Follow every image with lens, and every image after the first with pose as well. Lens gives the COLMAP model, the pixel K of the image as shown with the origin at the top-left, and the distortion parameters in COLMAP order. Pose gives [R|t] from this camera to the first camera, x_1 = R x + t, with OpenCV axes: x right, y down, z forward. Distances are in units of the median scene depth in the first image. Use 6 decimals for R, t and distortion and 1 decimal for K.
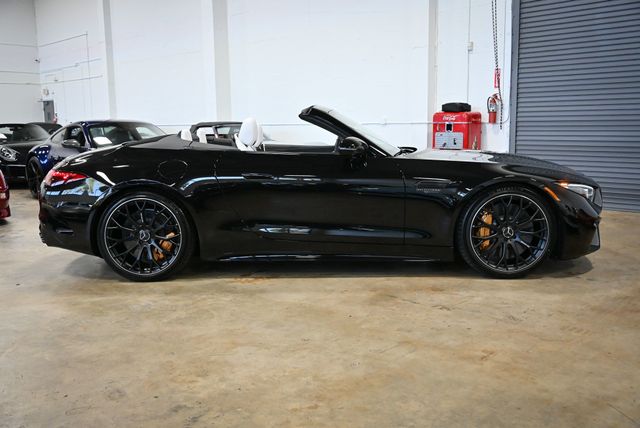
lens RADIAL K [[598.1, 0, 320.0], [0, 598.1, 214.0], [0, 0, 1]] dist [-0.002865, -0.002588]
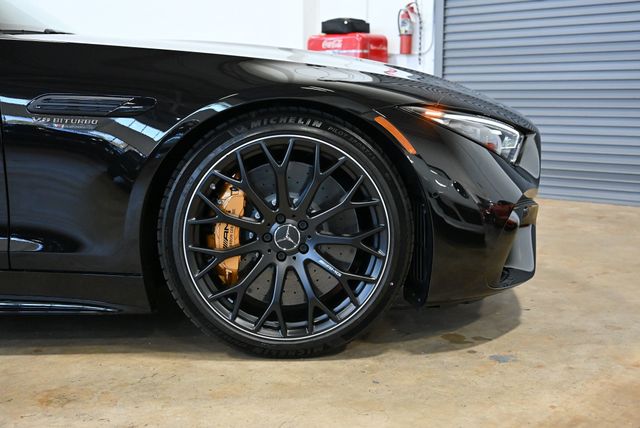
lens RADIAL K [[792.3, 0, 320.0], [0, 792.3, 214.0], [0, 0, 1]] dist [0.013325, 0.009002]
pose [[0.996578, 0.004353, 0.082545, 0.280646], [-0.003719, 0.999962, -0.007837, 0.019052], [-0.082576, 0.007503, 0.996556, 0.473124]]
